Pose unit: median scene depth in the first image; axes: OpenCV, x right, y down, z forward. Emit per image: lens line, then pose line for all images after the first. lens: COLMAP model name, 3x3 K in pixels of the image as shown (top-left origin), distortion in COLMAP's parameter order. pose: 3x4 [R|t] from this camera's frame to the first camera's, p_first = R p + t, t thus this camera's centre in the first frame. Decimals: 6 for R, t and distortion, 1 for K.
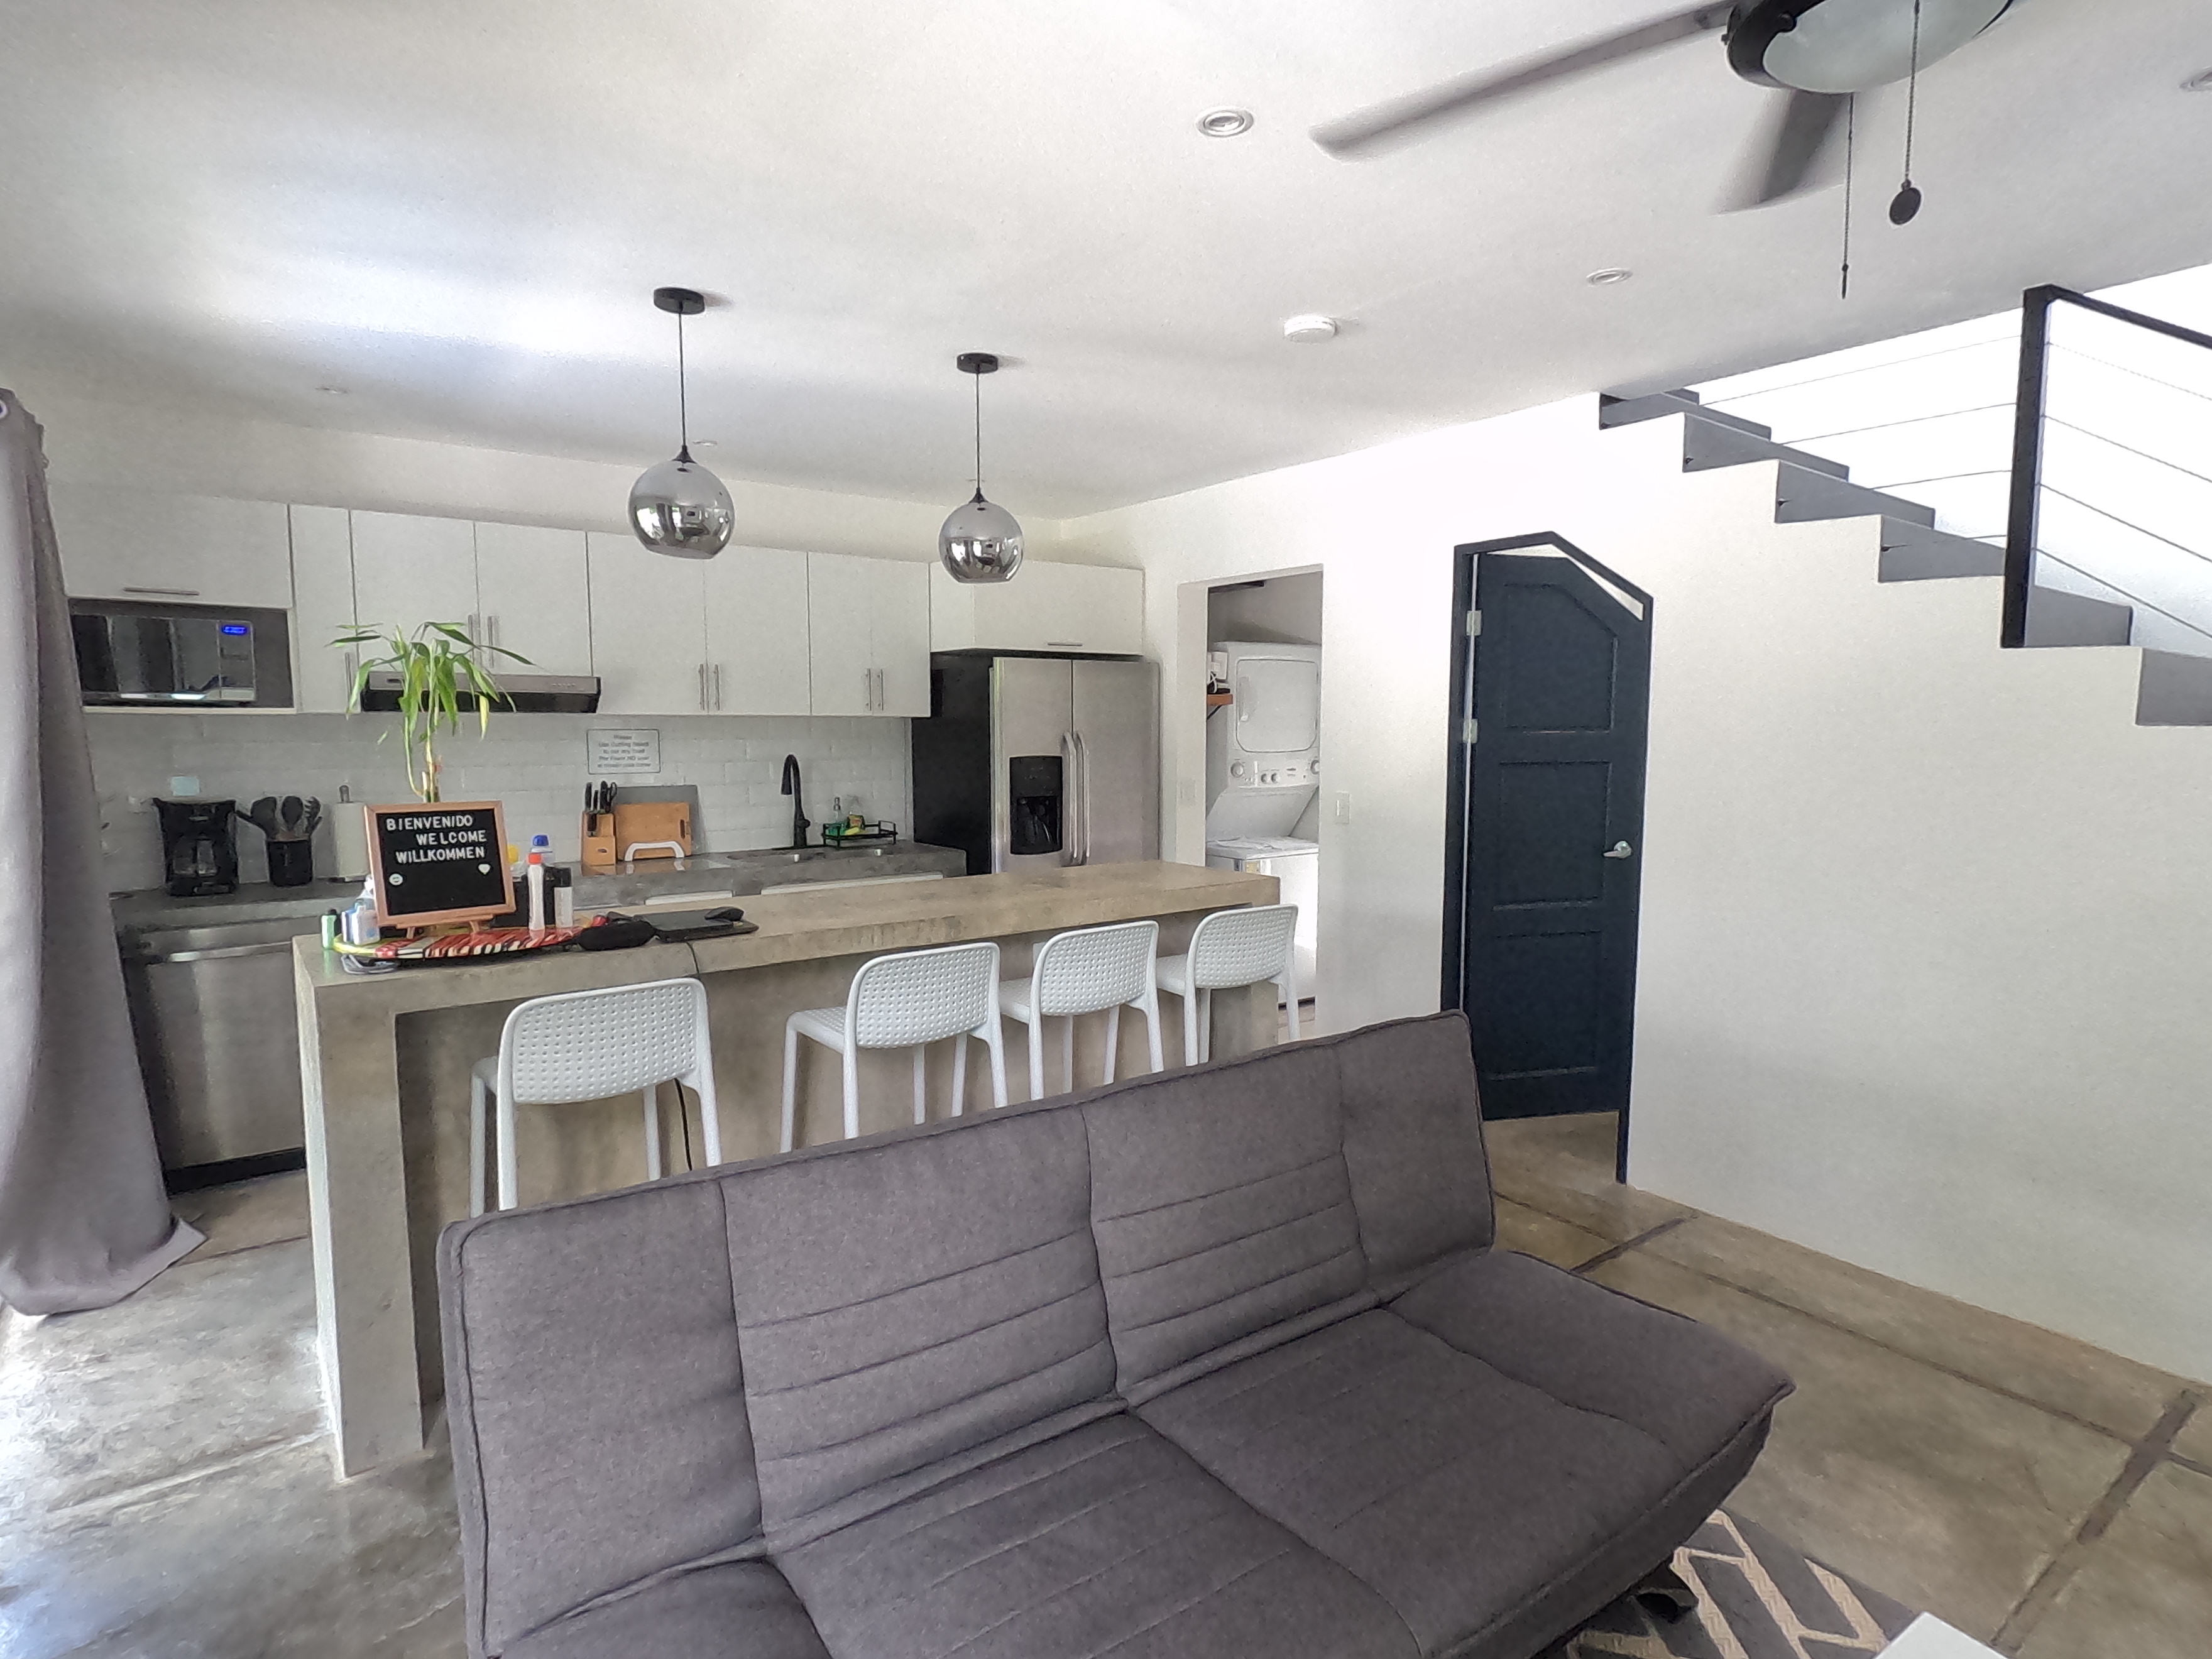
lens RADIAL K [[1170.3, 0, 1100.0], [0, 1170.3, 822.0], [0, 0, 1]] dist [0.009871, -0.010340]
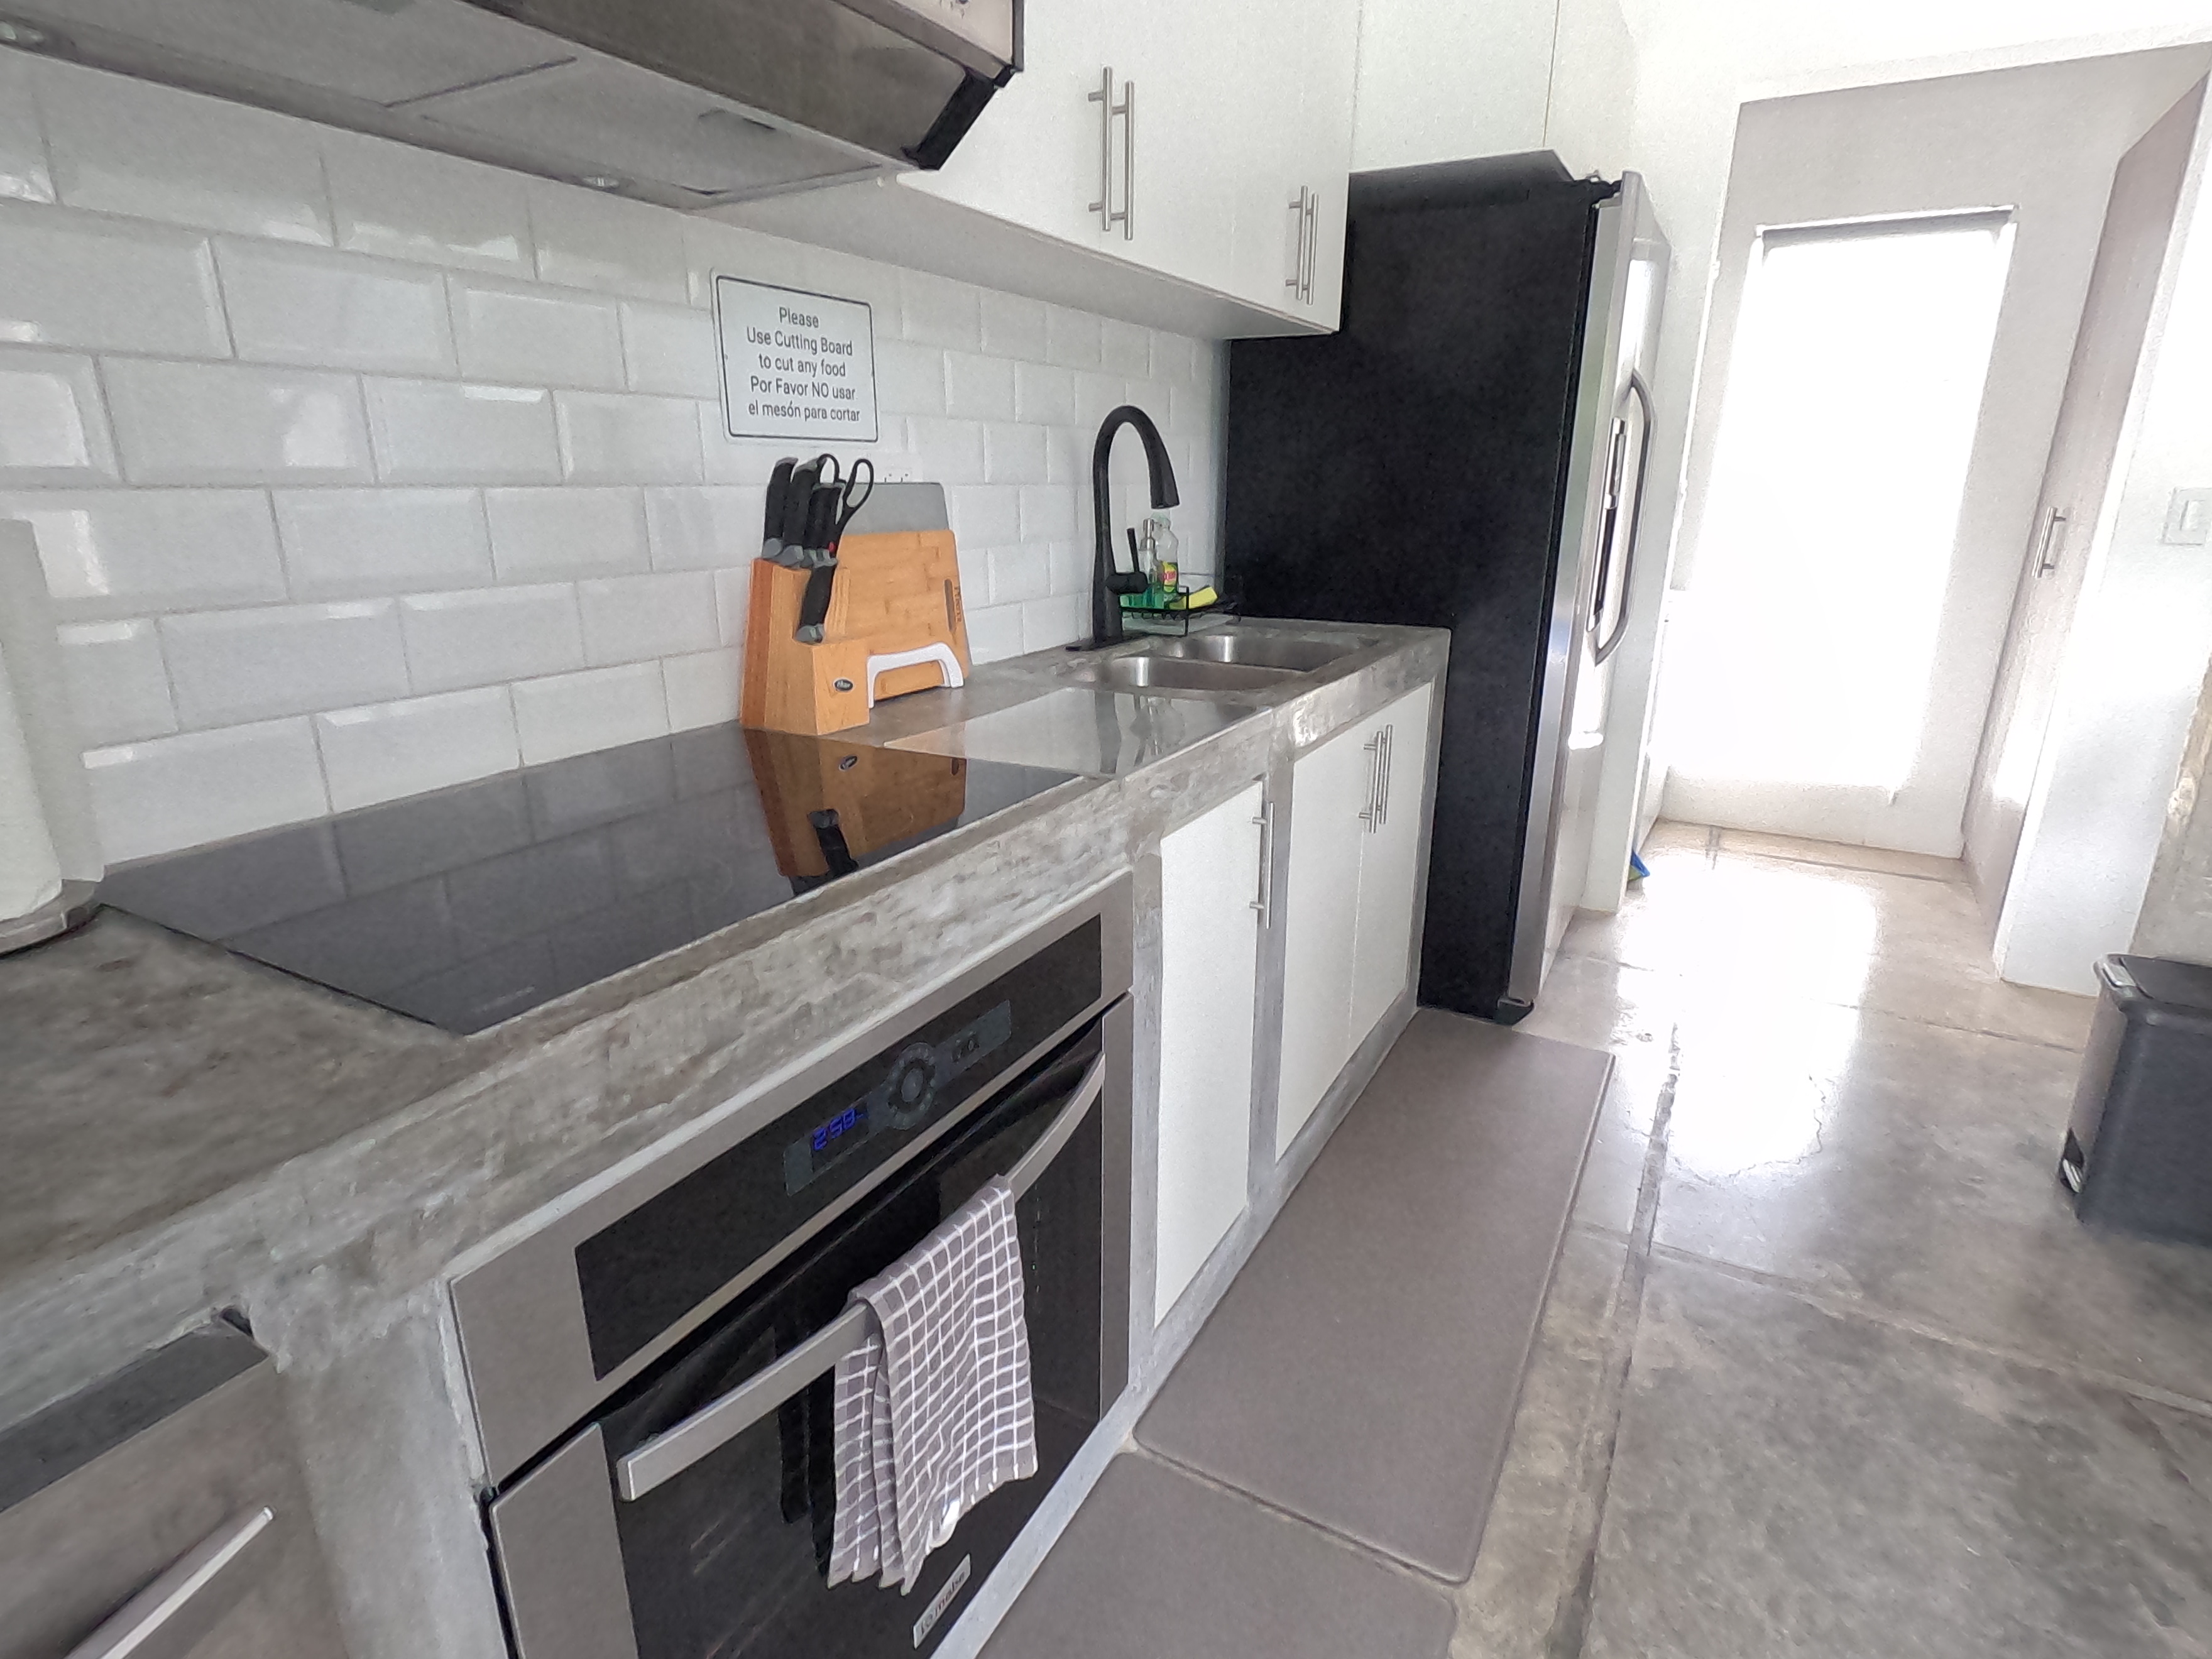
lens RADIAL K [[1170.3, 0, 1100.0], [0, 1170.3, 822.0], [0, 0, 1]] dist [0.009871, -0.010340]
pose [[0.913722, -0.119162, 0.388475, -0.586089], [0.038376, 0.977067, 0.209444, -0.003590], [-0.404524, -0.176465, 0.897341, 0.823884]]
